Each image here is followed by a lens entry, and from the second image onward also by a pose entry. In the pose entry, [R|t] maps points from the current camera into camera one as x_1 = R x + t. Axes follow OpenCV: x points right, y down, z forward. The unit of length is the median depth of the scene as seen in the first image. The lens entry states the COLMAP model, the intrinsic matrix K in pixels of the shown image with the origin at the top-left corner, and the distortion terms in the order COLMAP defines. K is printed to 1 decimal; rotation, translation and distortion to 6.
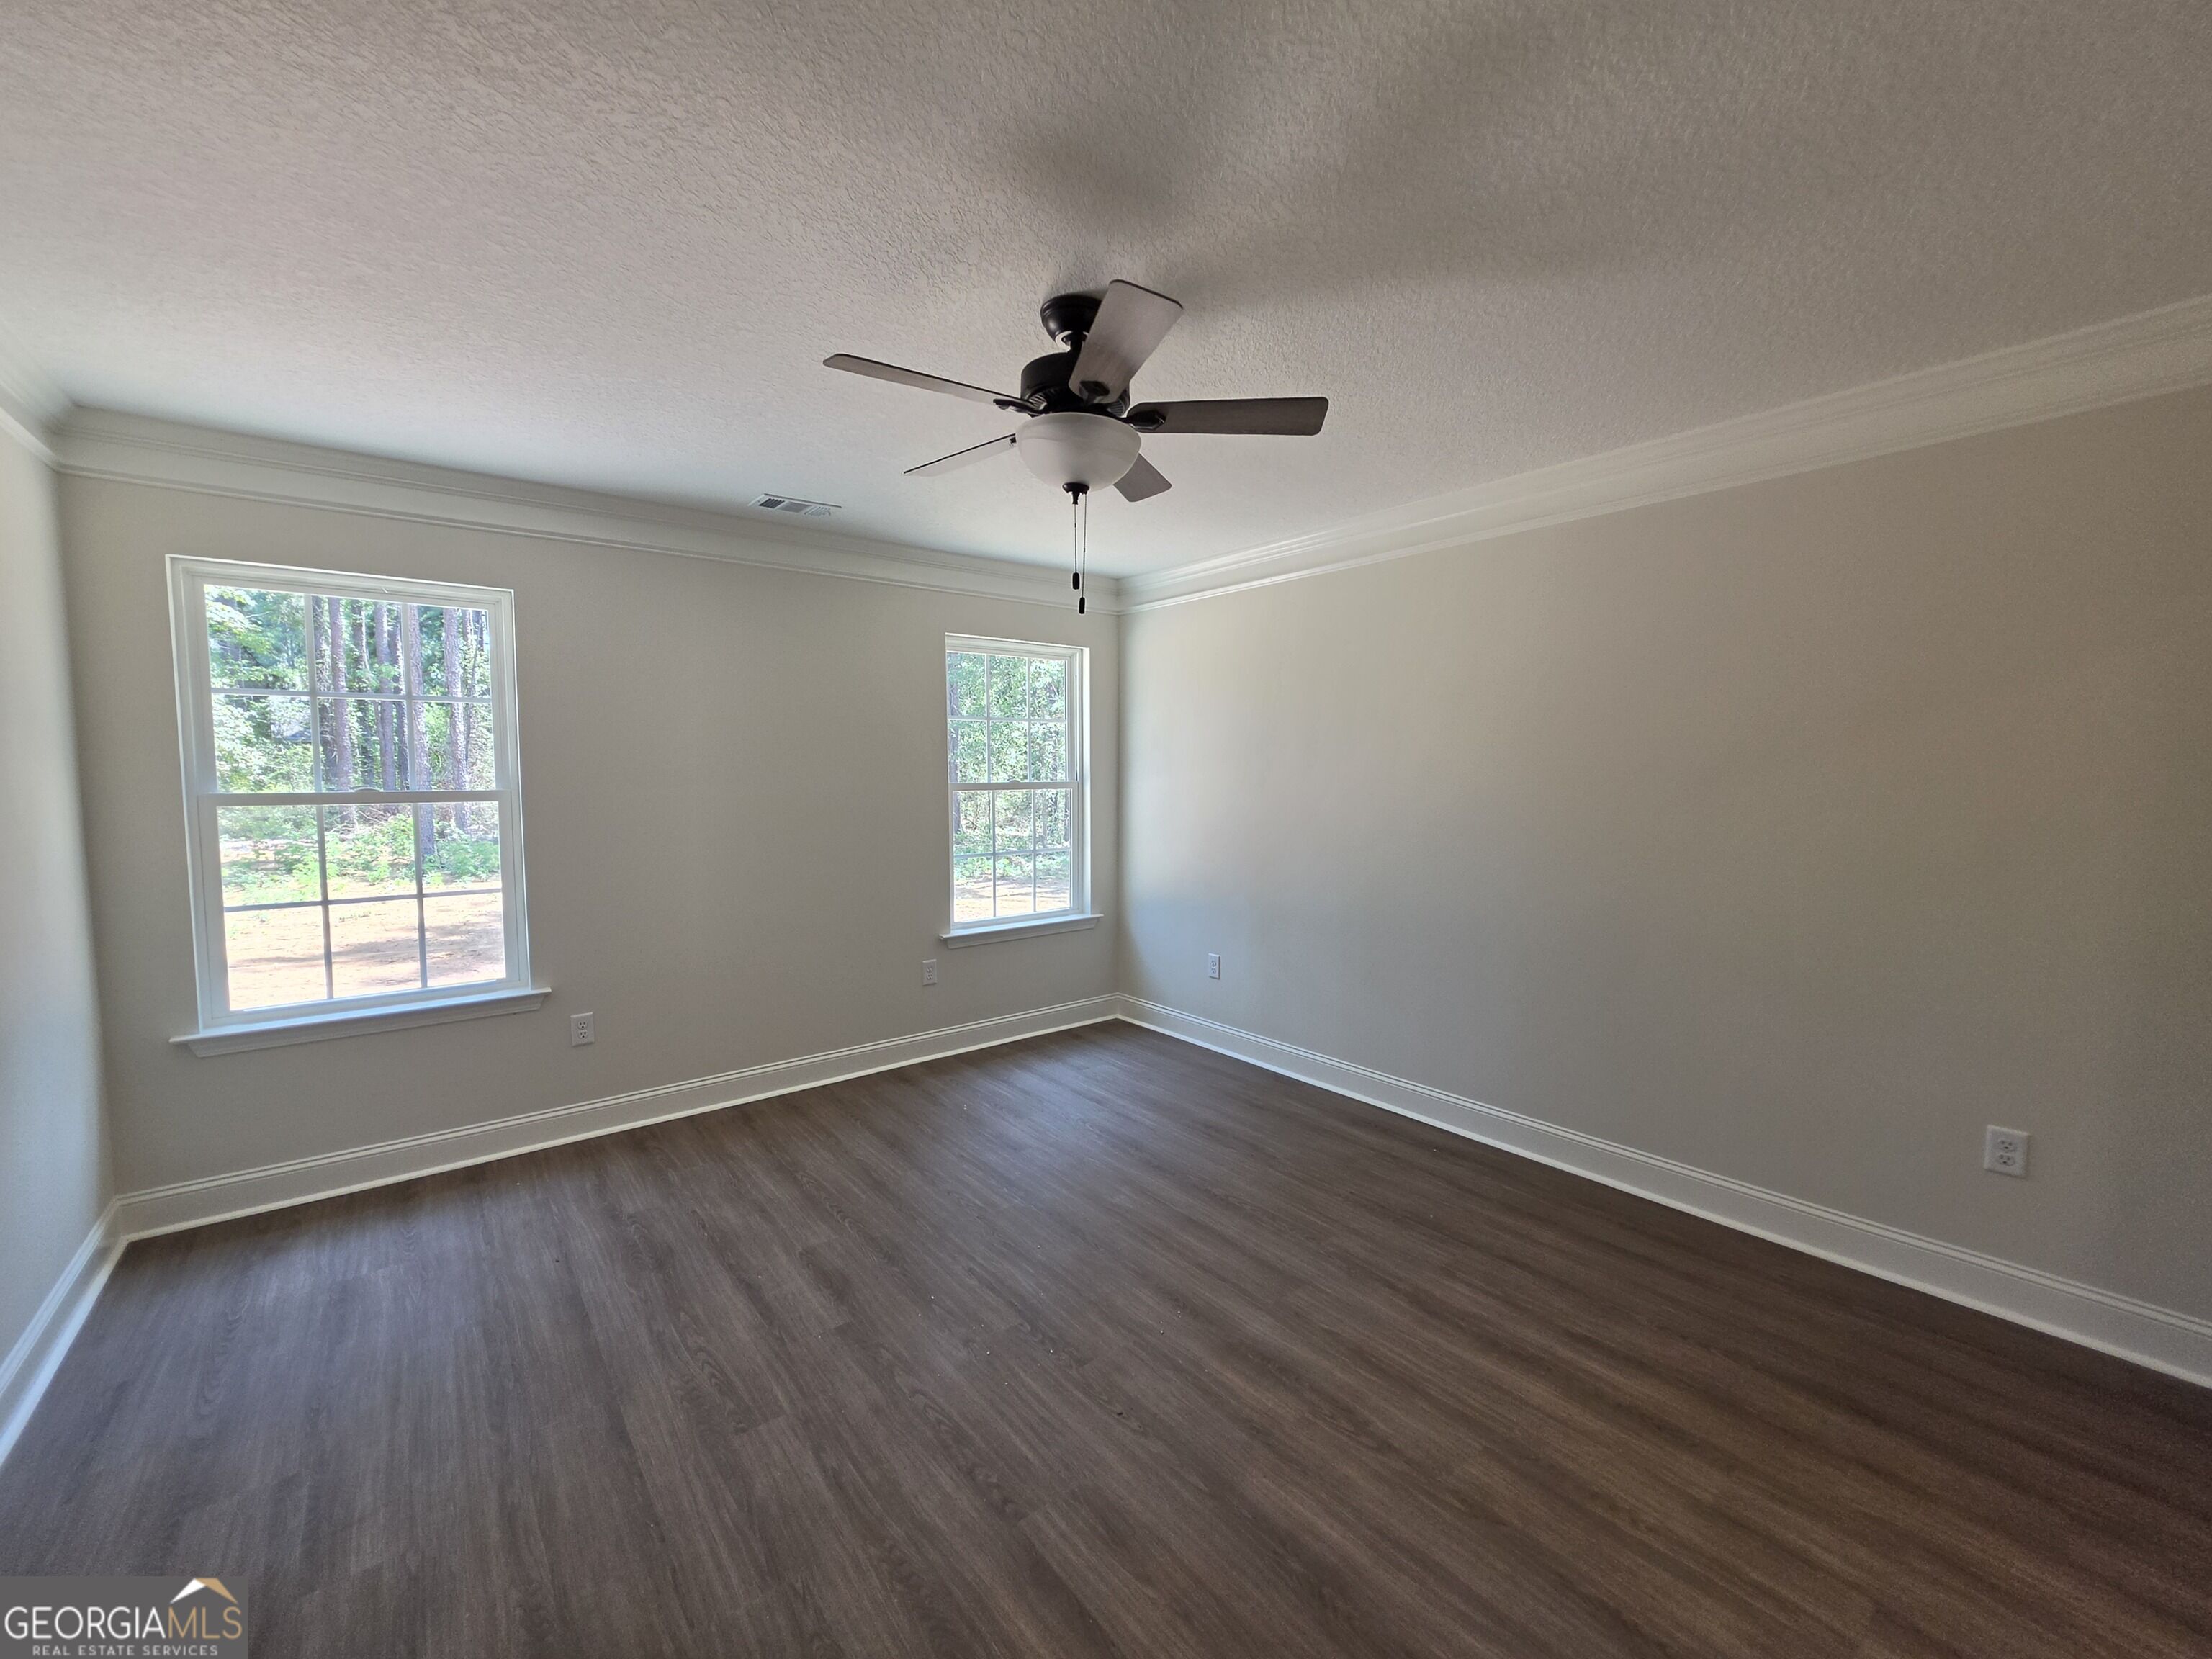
lens RADIAL K [[897.8, 0, 1106.0], [0, 897.8, 829.5], [0, 0, 1]] dist [0.018373, -0.000123]
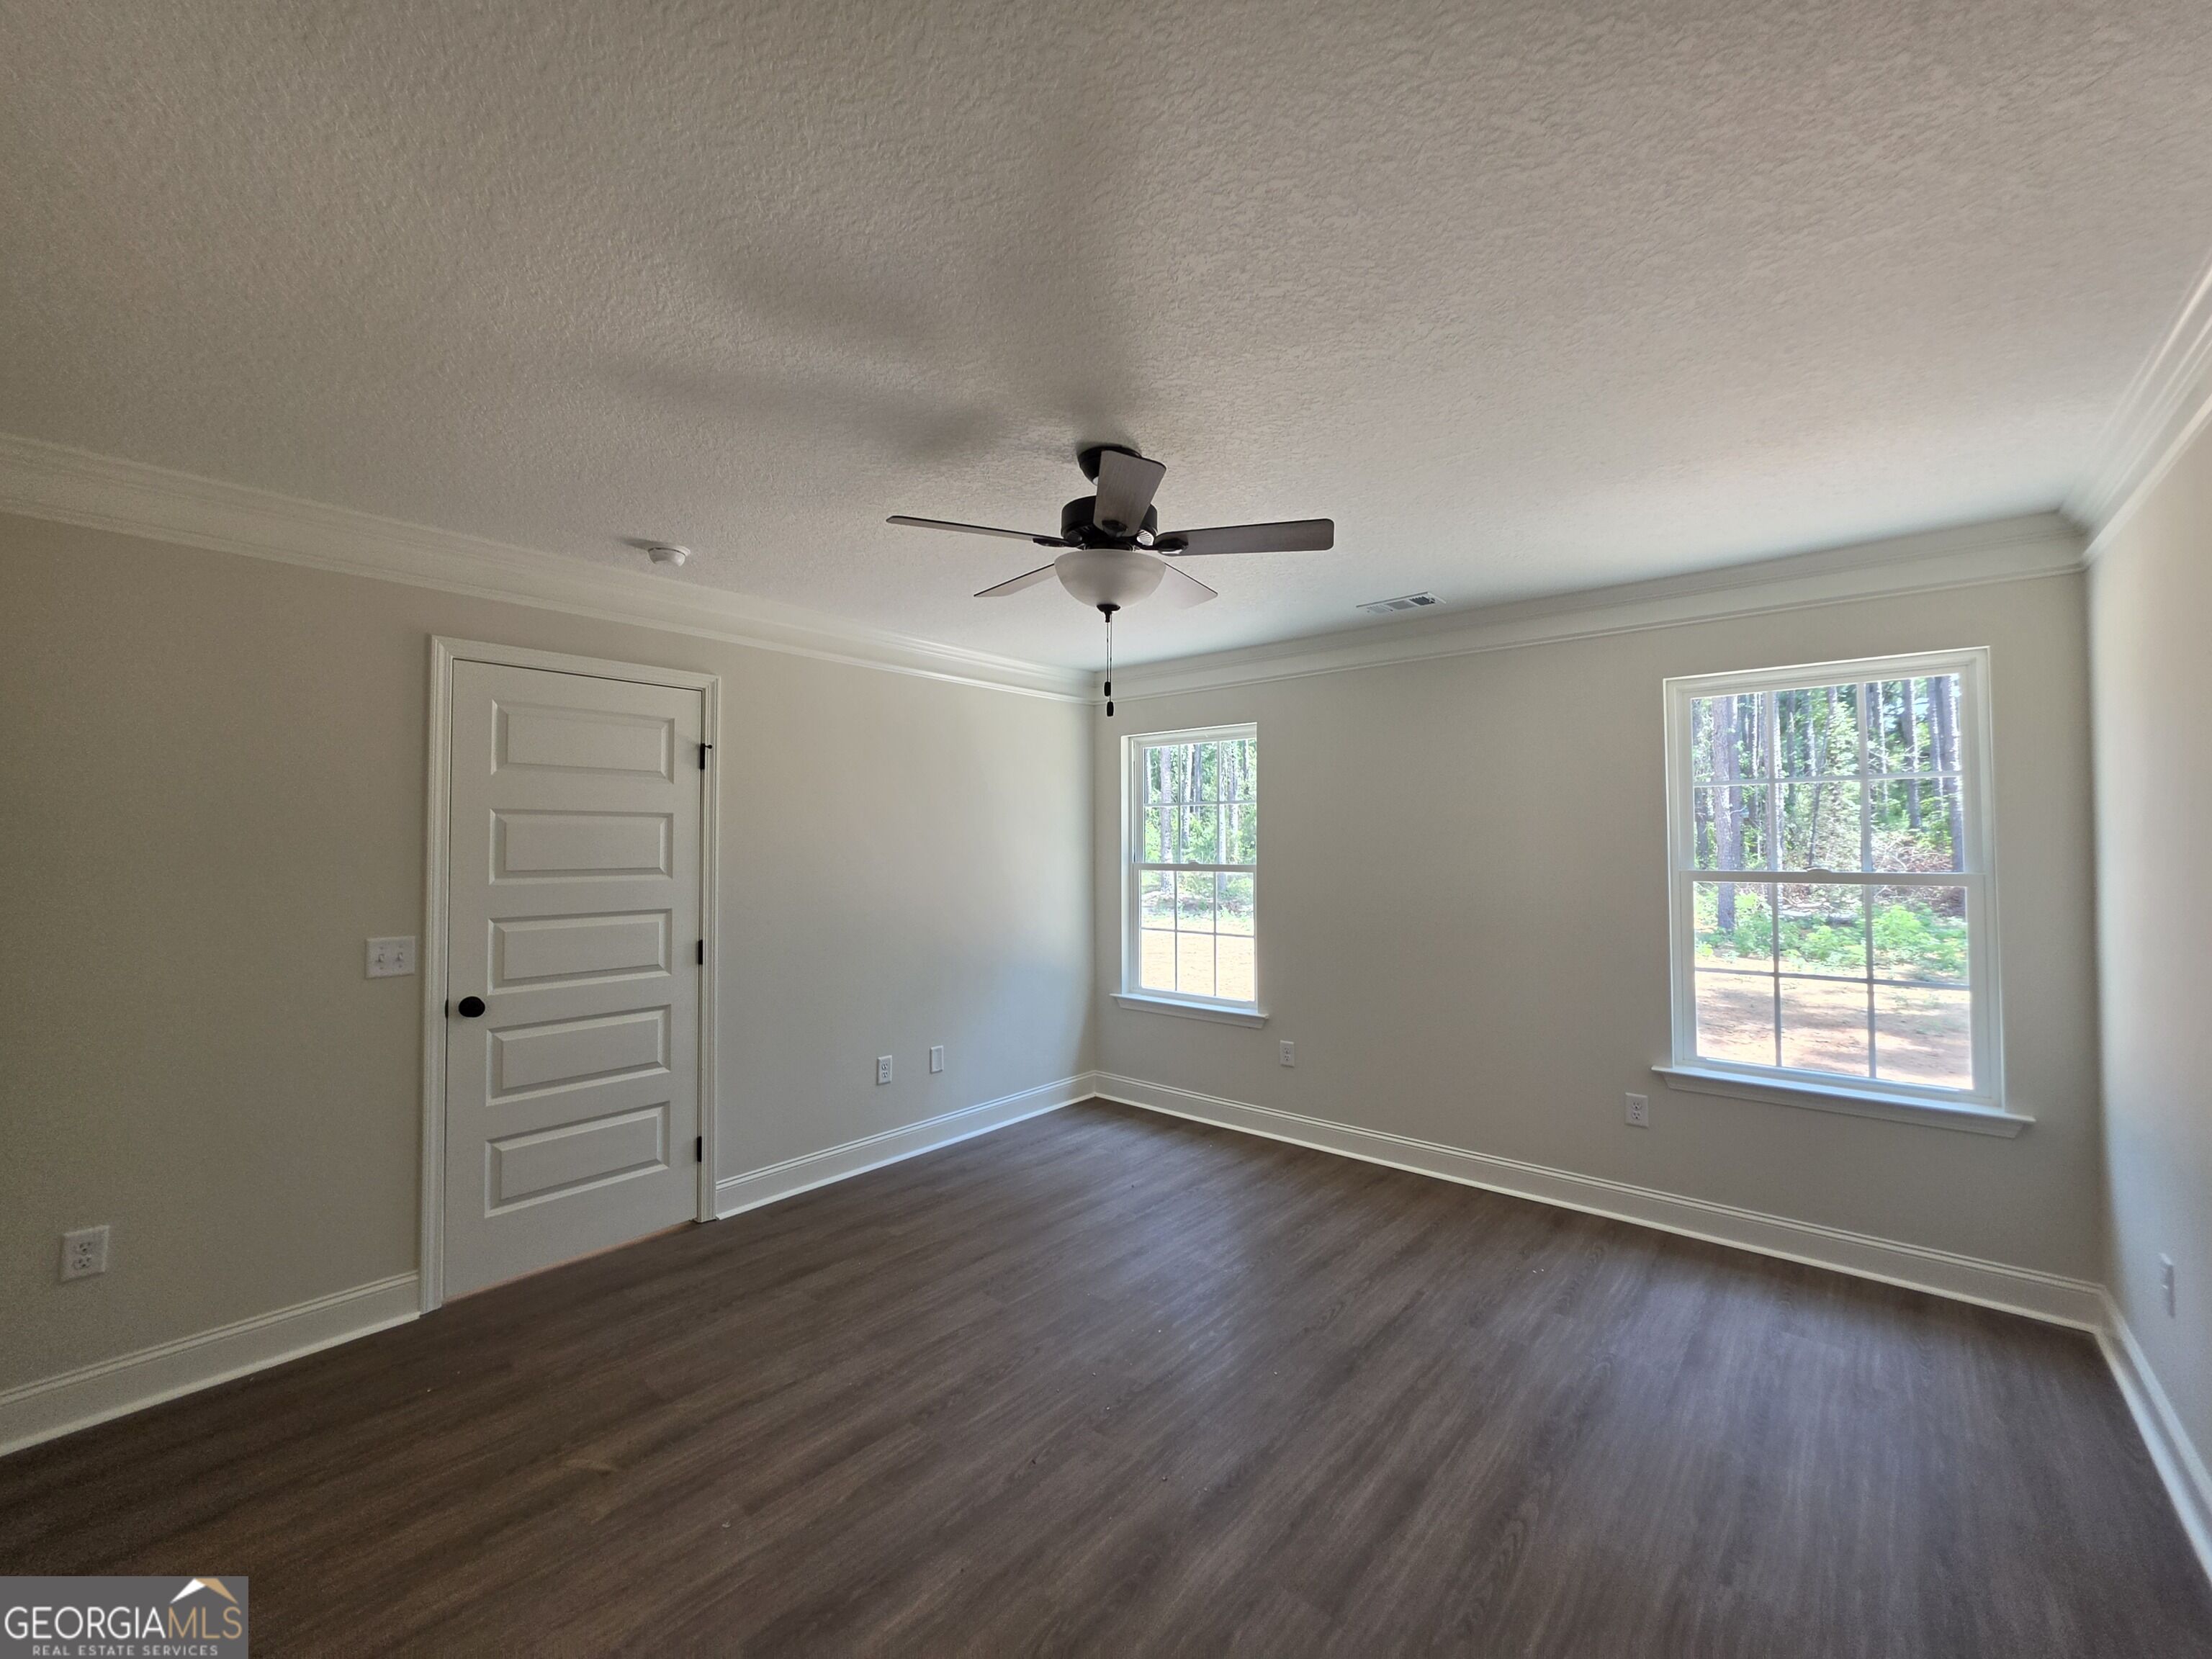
lens RADIAL K [[889.3, 0, 1102.6], [0, 889.3, 824.3], [0, 0, 1]] dist [-0.000846, 0.000065]
pose [[0.195530, -0.025723, -0.980360, 0.714346], [-0.066750, 0.996989, -0.039473, -0.044627], [0.978424, 0.073157, 0.193224, 0.544956]]
